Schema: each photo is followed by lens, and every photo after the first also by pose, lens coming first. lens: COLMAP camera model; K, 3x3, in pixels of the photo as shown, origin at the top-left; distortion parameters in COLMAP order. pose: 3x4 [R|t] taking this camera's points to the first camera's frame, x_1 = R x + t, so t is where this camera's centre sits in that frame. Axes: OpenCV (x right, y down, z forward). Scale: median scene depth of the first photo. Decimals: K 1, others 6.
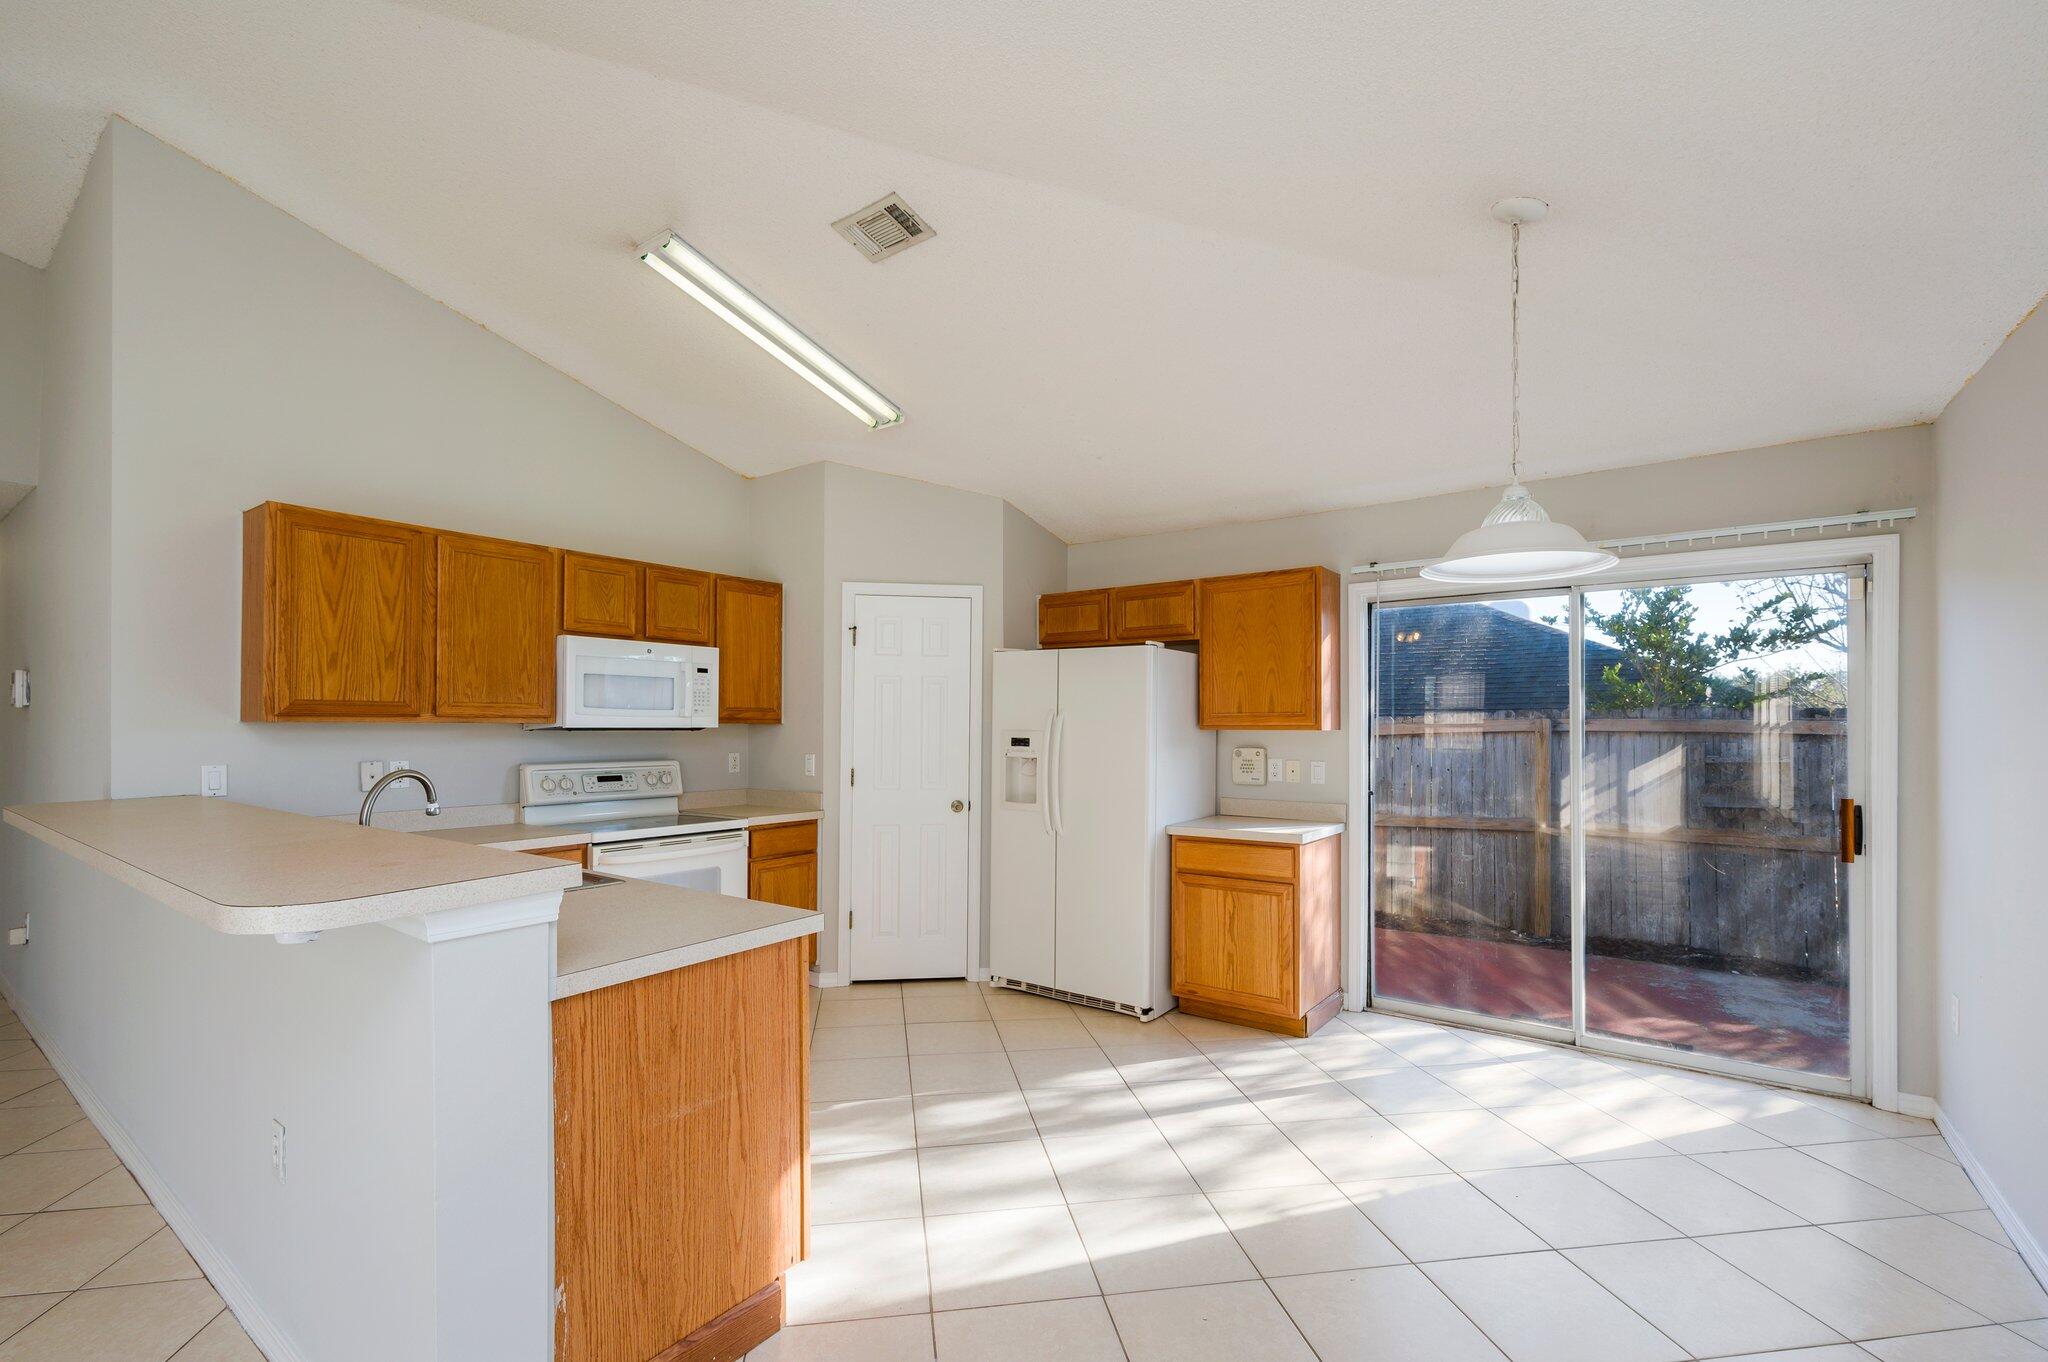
lens RADIAL K [[886.3, 0, 1029.5], [0, 886.3, 723.5], [0, 0, 1]] dist [0.000865, 0.000099]
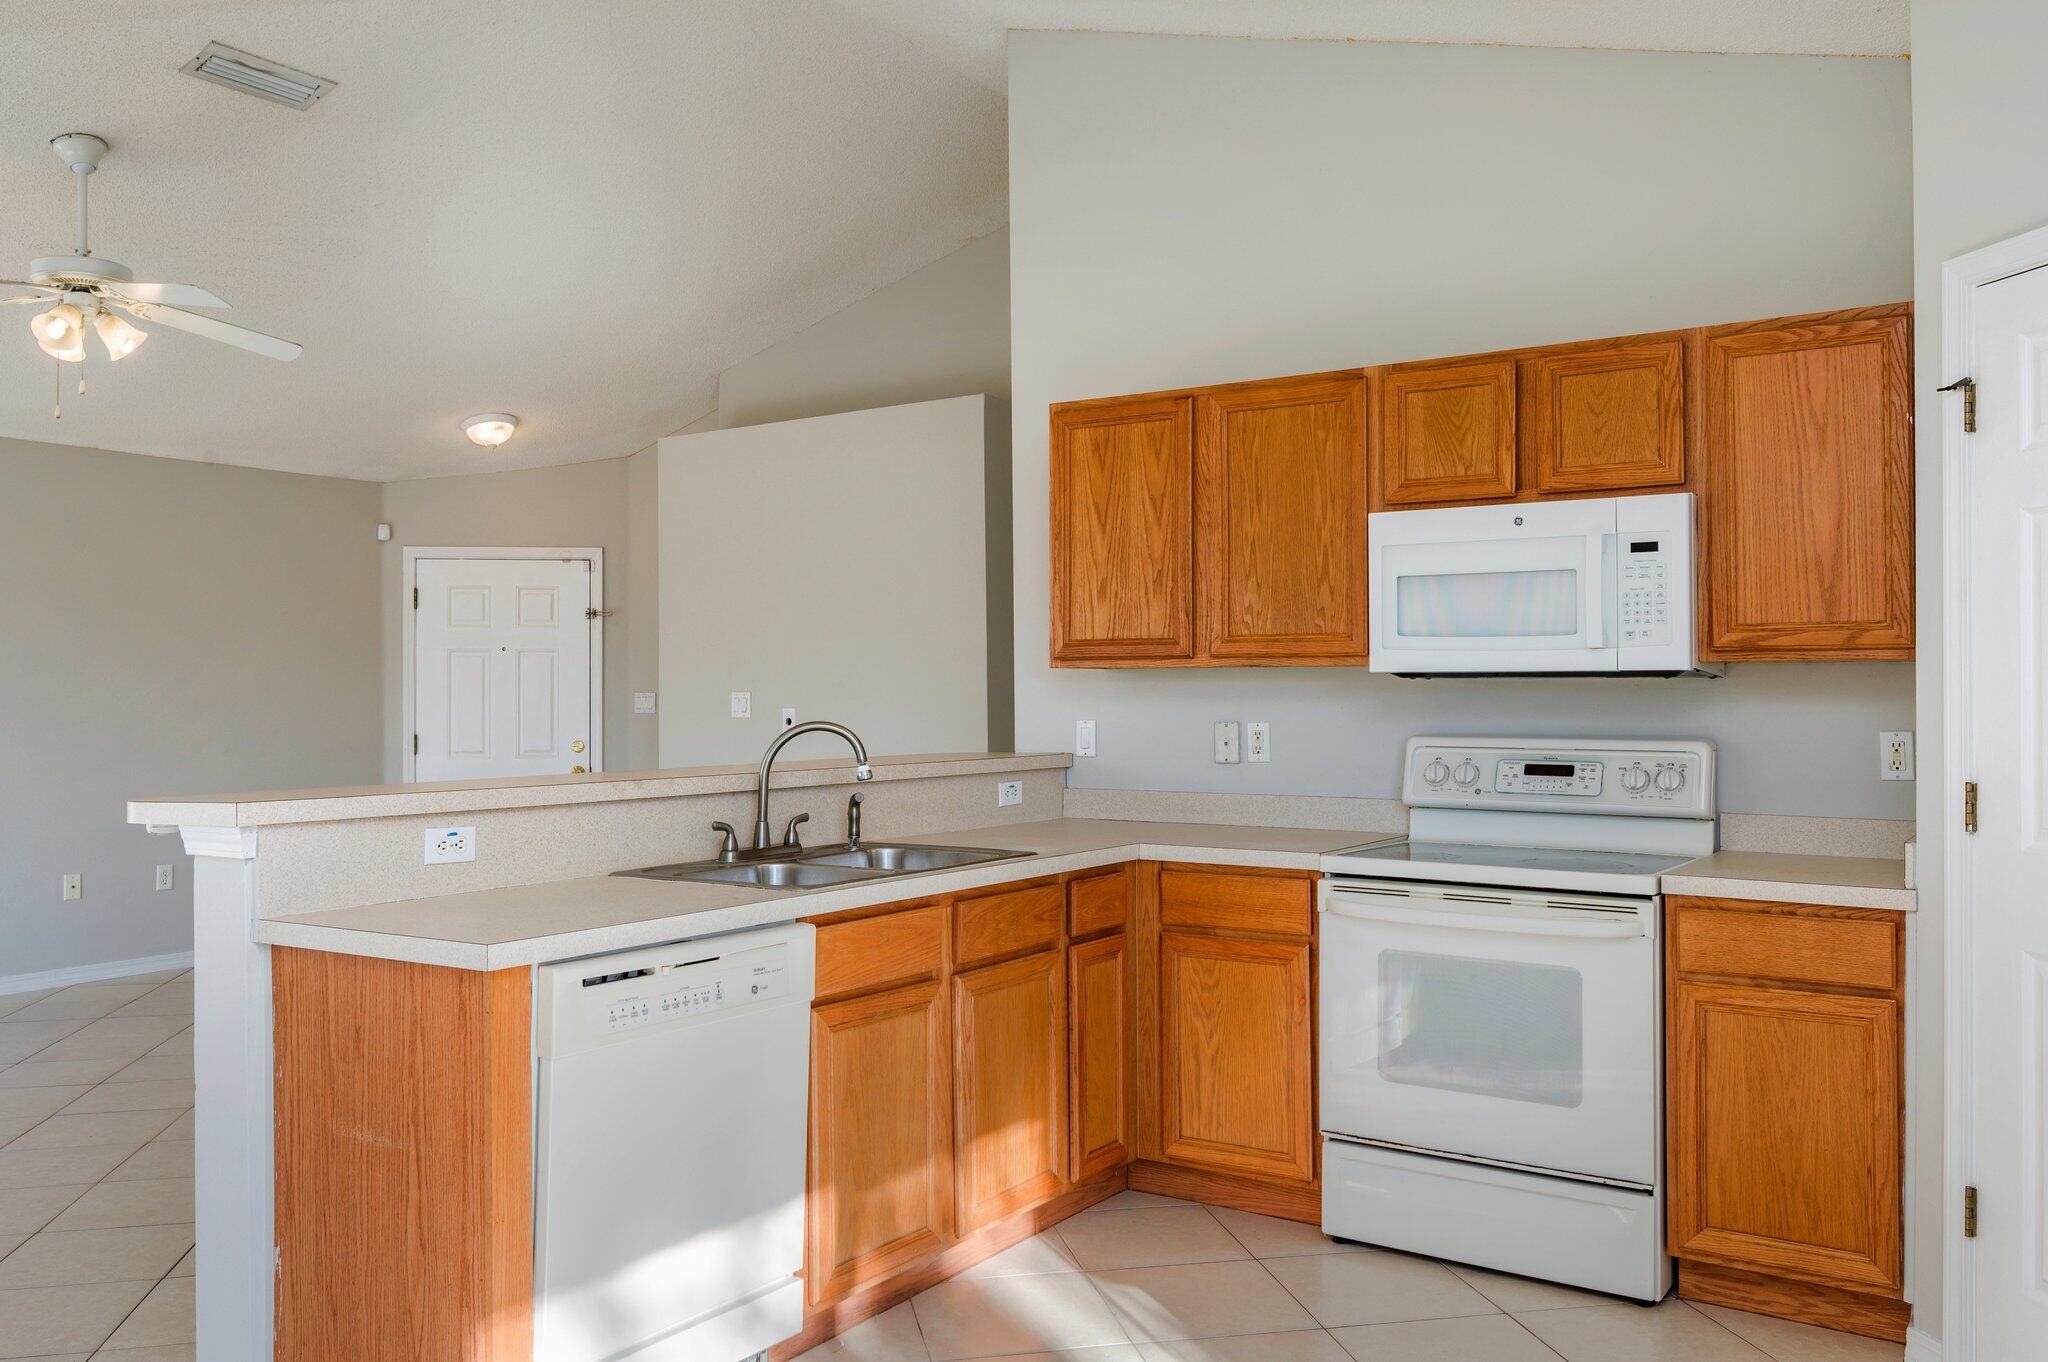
lens RADIAL K [[1612.7, 0, 1023.6], [0, 1612.7, 671.7], [0, 0, 1]] dist [0.003732, 0.001853]
pose [[0.033413, -0.012478, -0.999364, 0.605864], [0.004274, 0.999915, -0.012342, 0.018726], [0.999432, -0.003858, 0.033464, 0.849701]]
